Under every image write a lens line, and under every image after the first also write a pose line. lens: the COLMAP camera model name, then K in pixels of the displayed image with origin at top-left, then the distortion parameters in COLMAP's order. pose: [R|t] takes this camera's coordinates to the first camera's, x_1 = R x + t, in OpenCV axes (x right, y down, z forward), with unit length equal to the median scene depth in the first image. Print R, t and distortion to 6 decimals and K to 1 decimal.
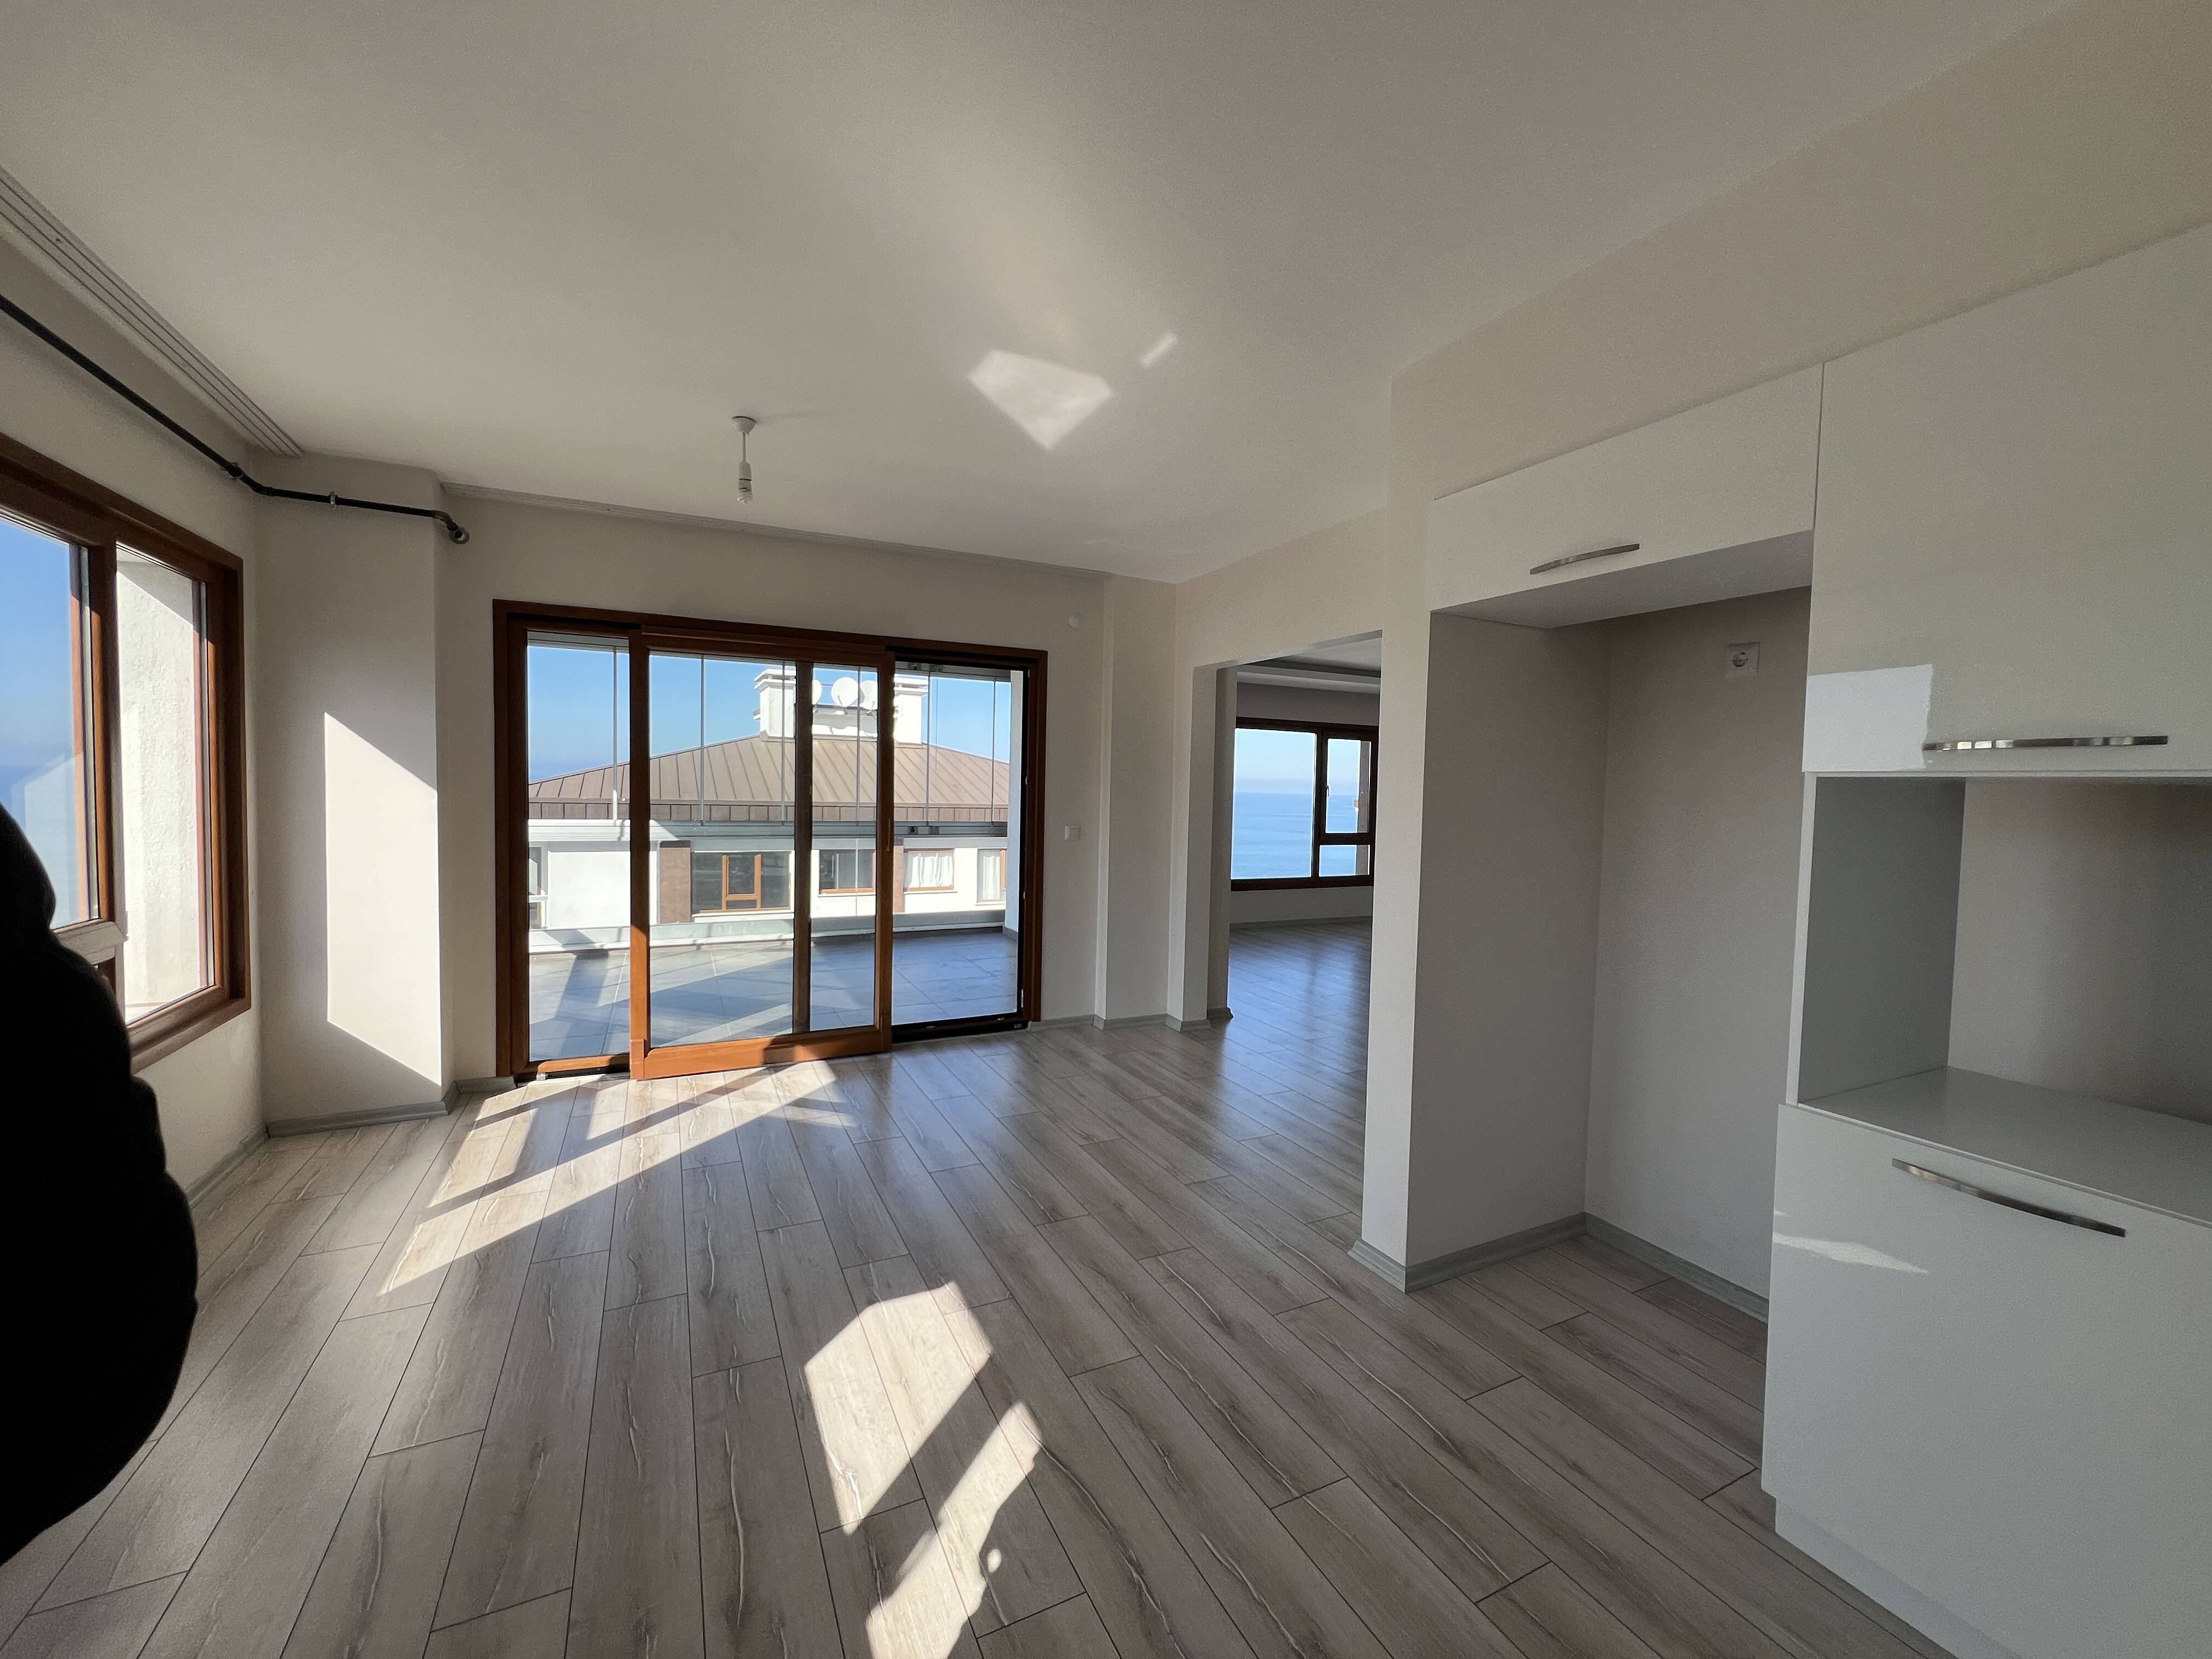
lens RADIAL K [[883.0, 0, 1102.5], [0, 883.0, 825.4], [0, 0, 1]] dist [-0.000200, 0.000070]
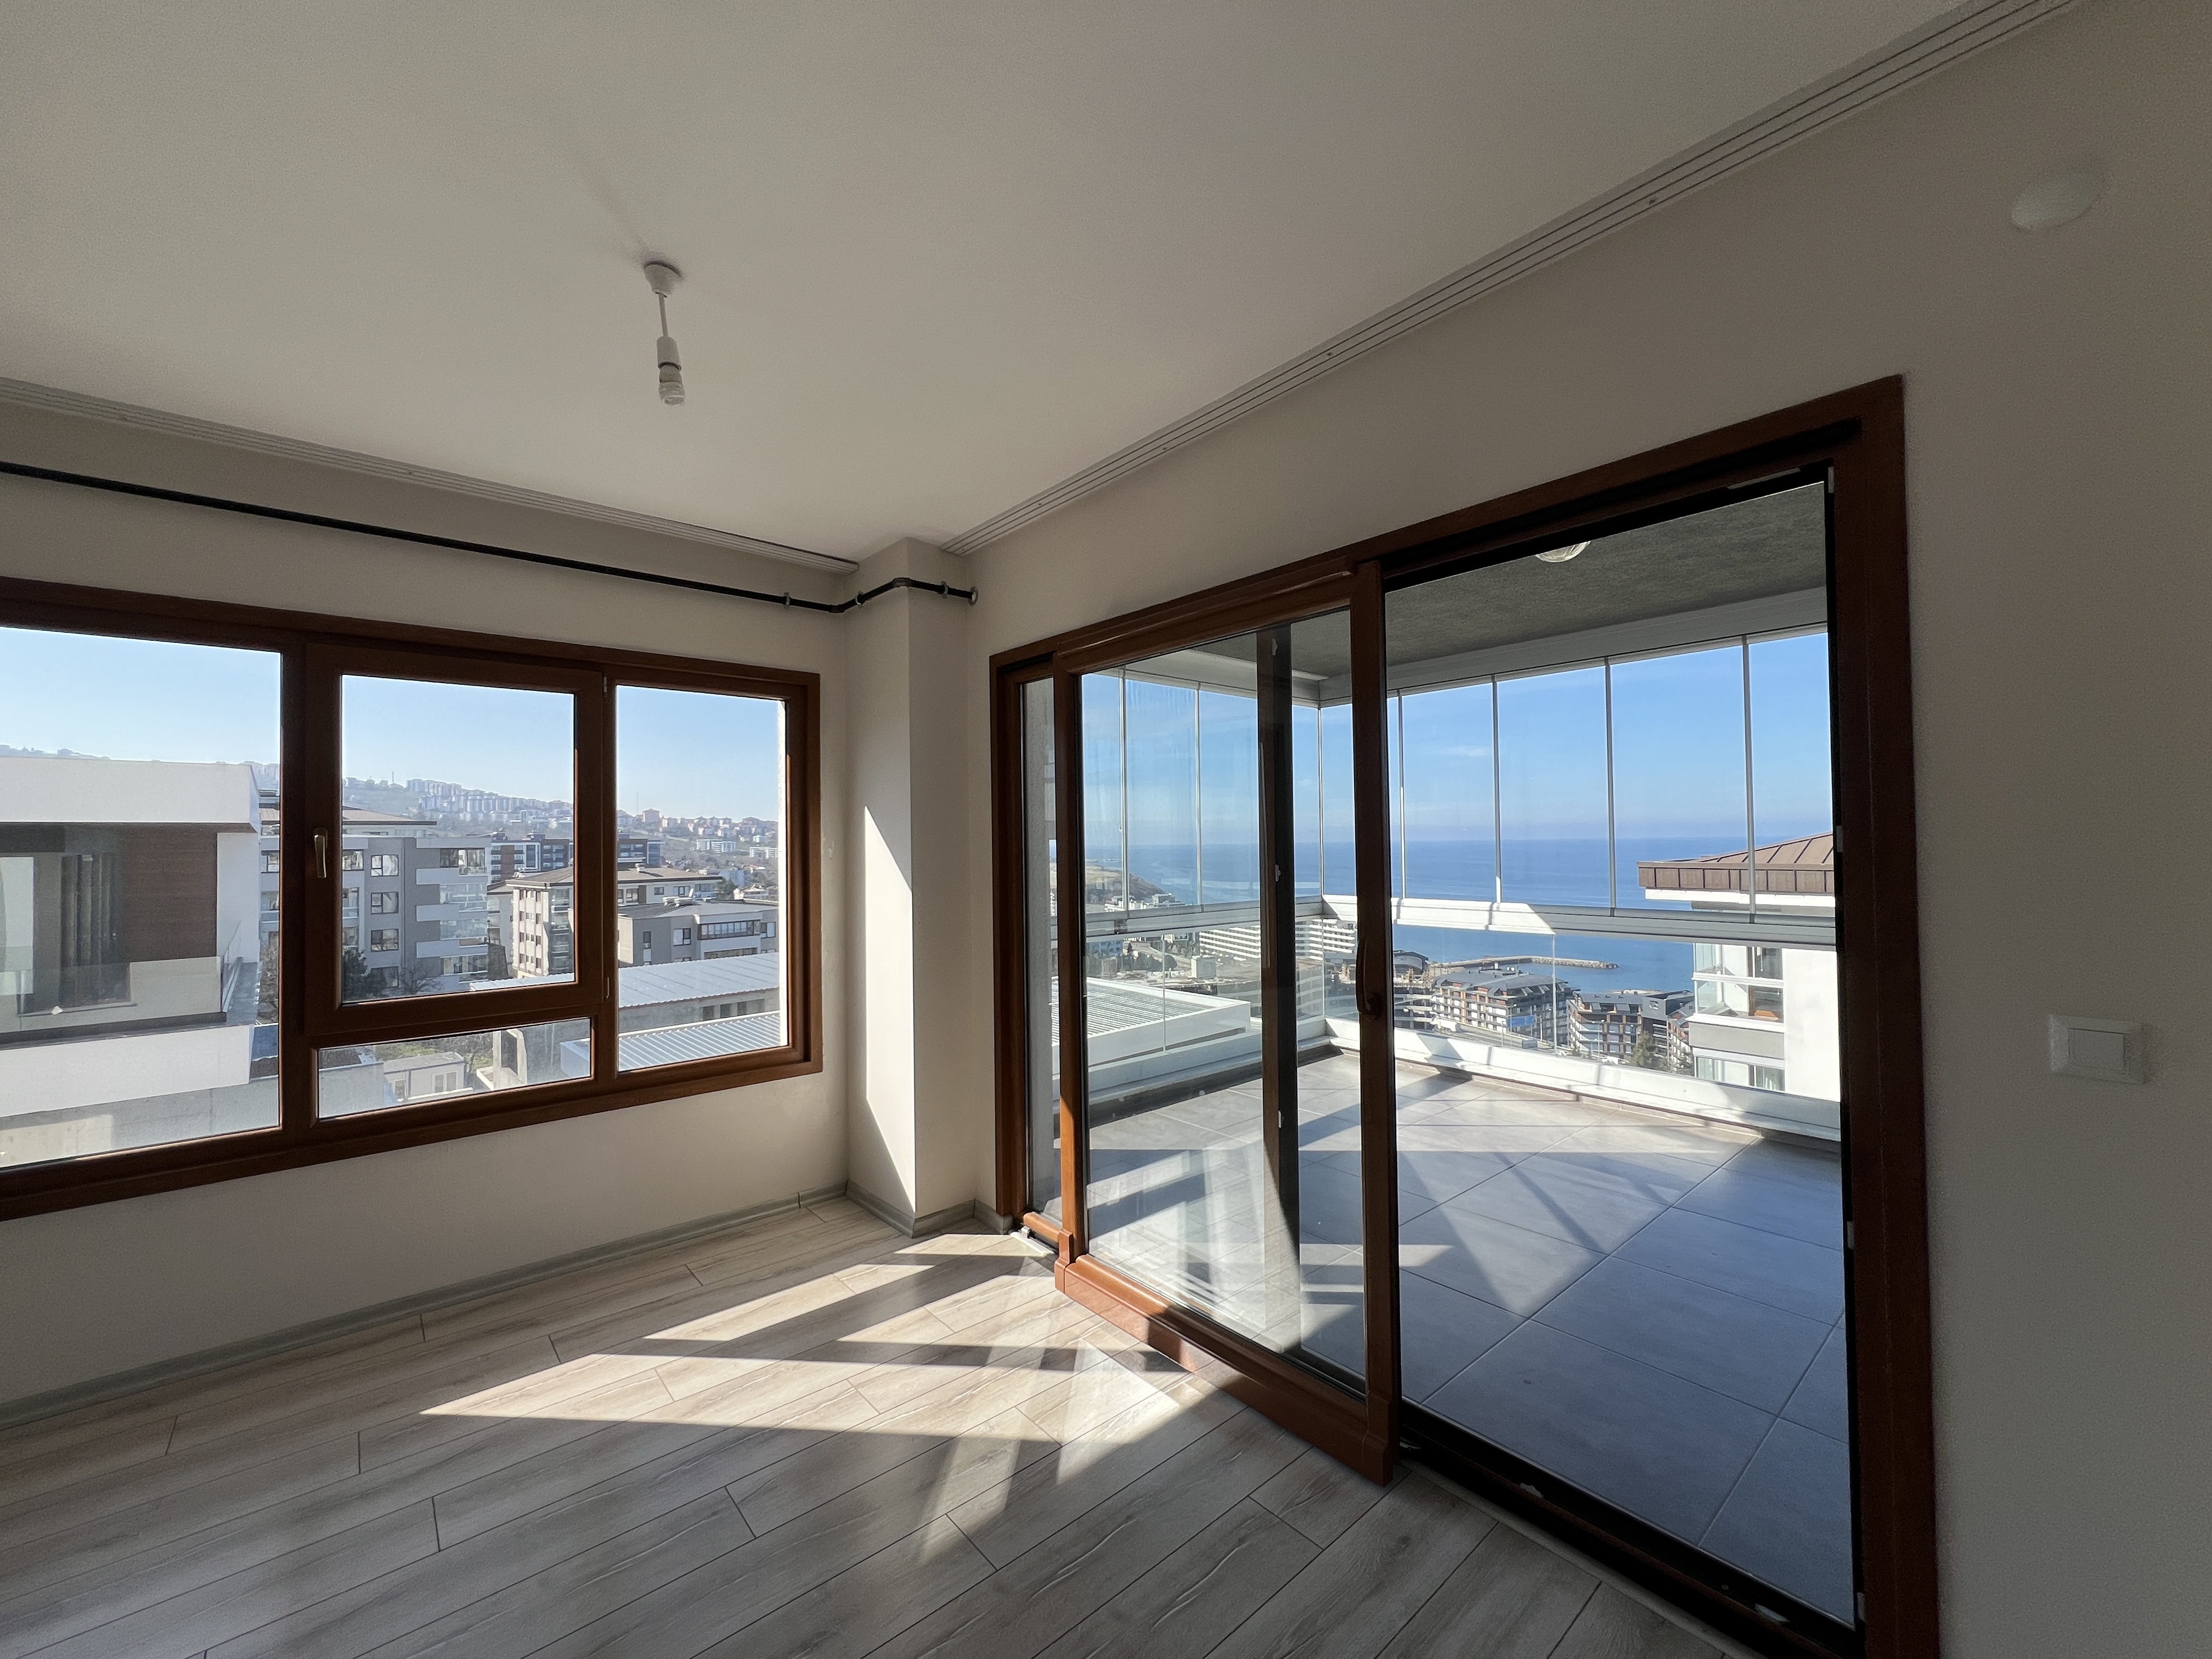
lens RADIAL K [[885.5, 0, 1103.8], [0, 885.5, 824.7], [0, 0, 1]] dist [-0.000625, 0.000395]
pose [[0.241542, -0.045095, -0.969342, 0.188376], [-0.024305, 0.998325, -0.052499, -0.043773], [0.970086, 0.036240, 0.240041, 0.914396]]
